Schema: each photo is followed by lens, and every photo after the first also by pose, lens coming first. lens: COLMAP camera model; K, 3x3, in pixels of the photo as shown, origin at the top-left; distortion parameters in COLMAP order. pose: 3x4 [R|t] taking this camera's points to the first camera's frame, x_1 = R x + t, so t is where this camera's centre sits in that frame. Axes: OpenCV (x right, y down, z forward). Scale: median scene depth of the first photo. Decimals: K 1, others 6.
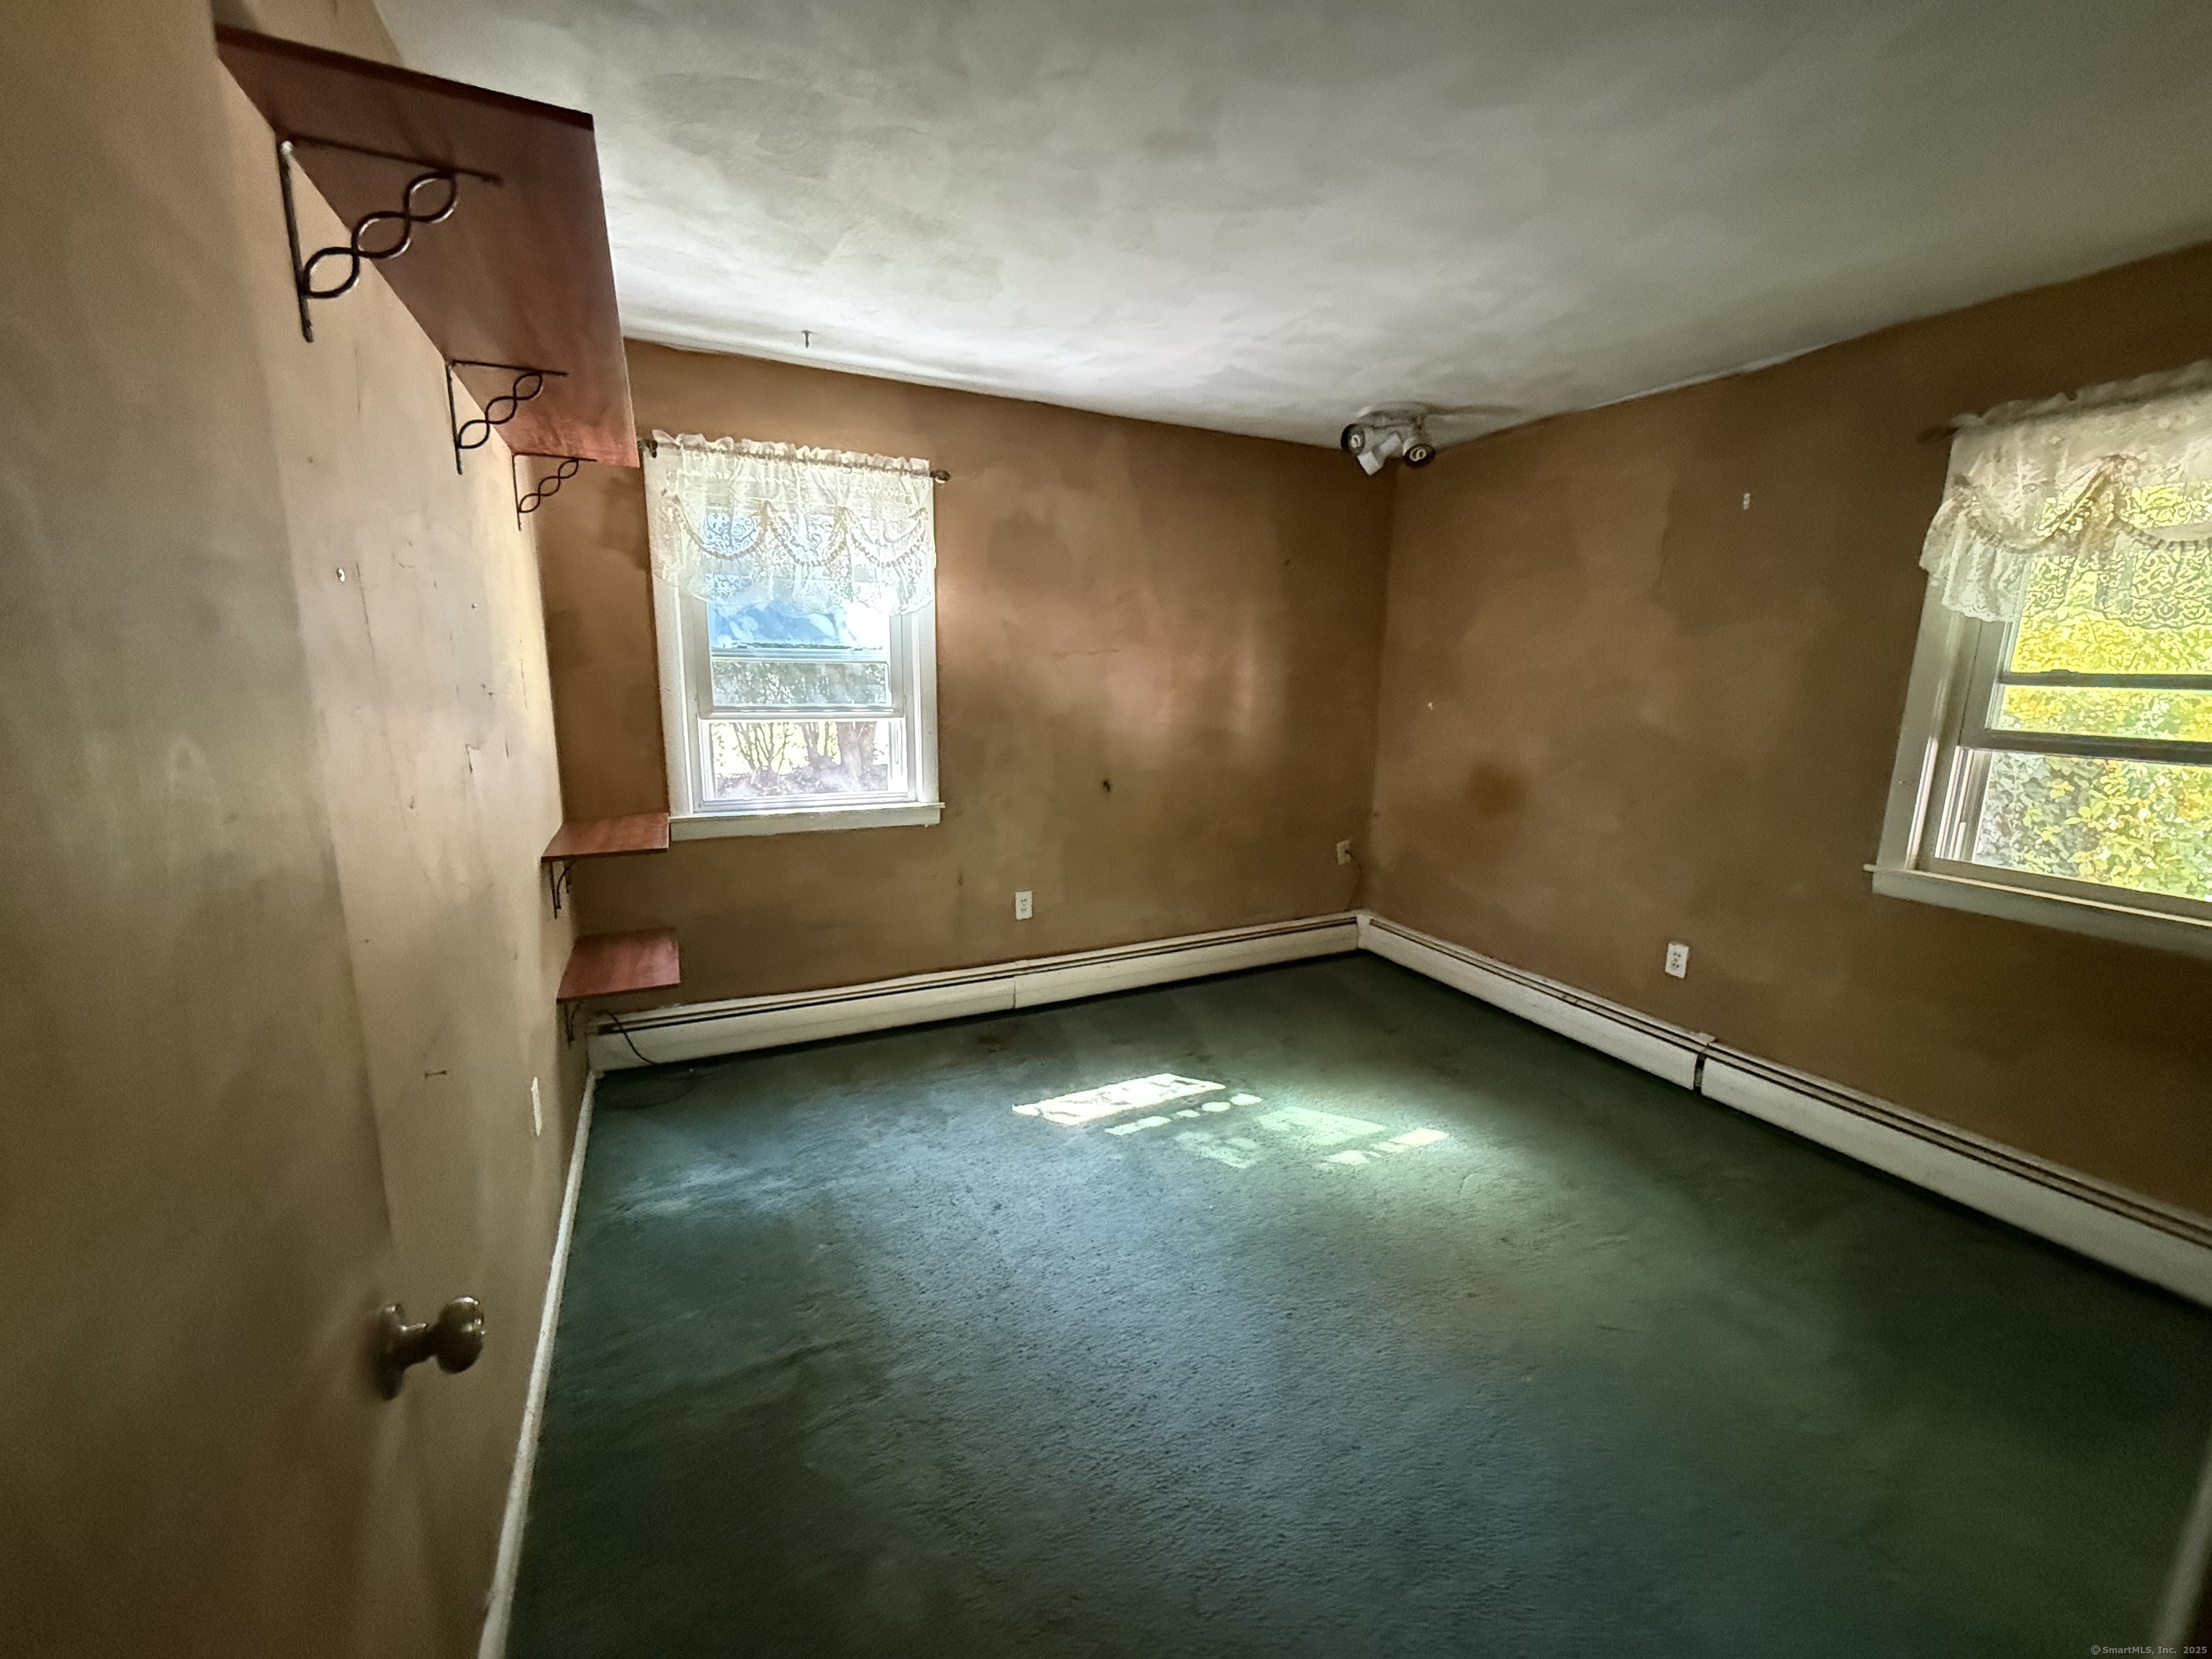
lens RADIAL K [[883.9, 0, 1117.8], [0, 883.9, 820.6], [0, 0, 1]] dist [0.001646, 0.000729]
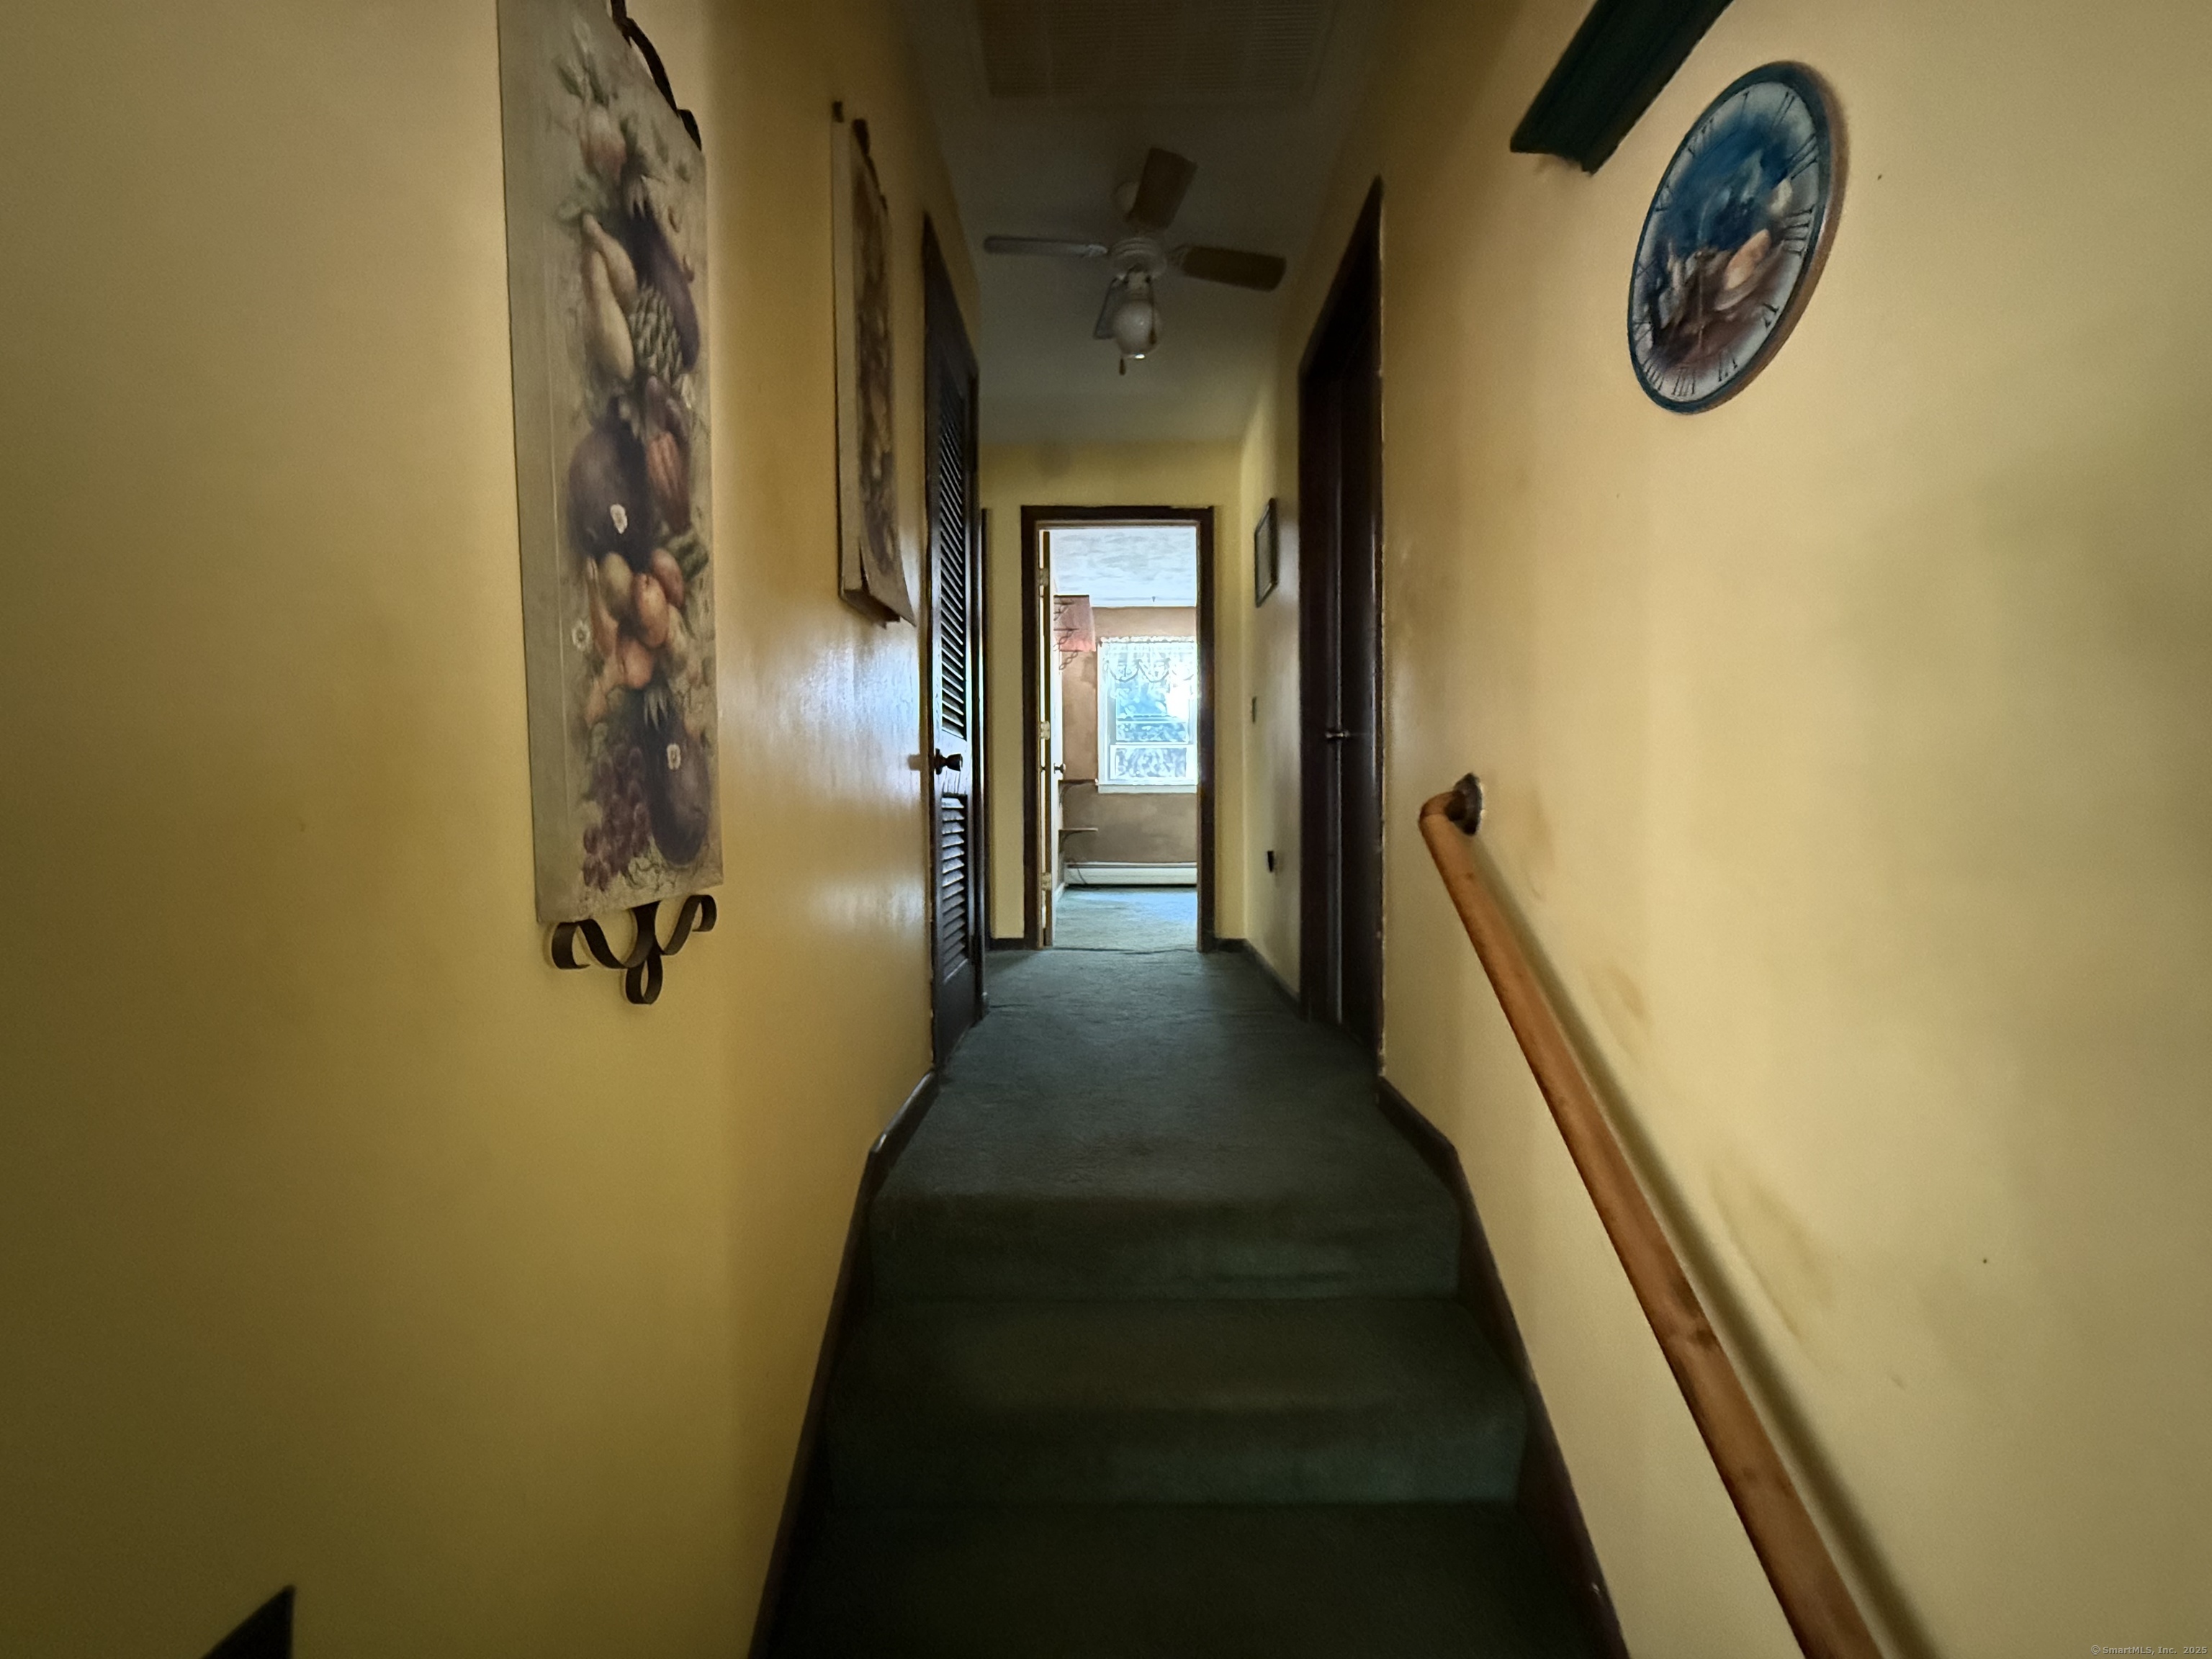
lens RADIAL K [[883.9, 0, 1103.7], [0, 883.9, 826.8], [0, 0, 1]] dist [0.001646, 0.000729]
pose [[0.887075, -0.014088, -0.461410, 0.668827], [-0.059349, 0.987759, -0.144260, 0.482119], [0.457794, 0.155353, 0.875380, -1.181503]]
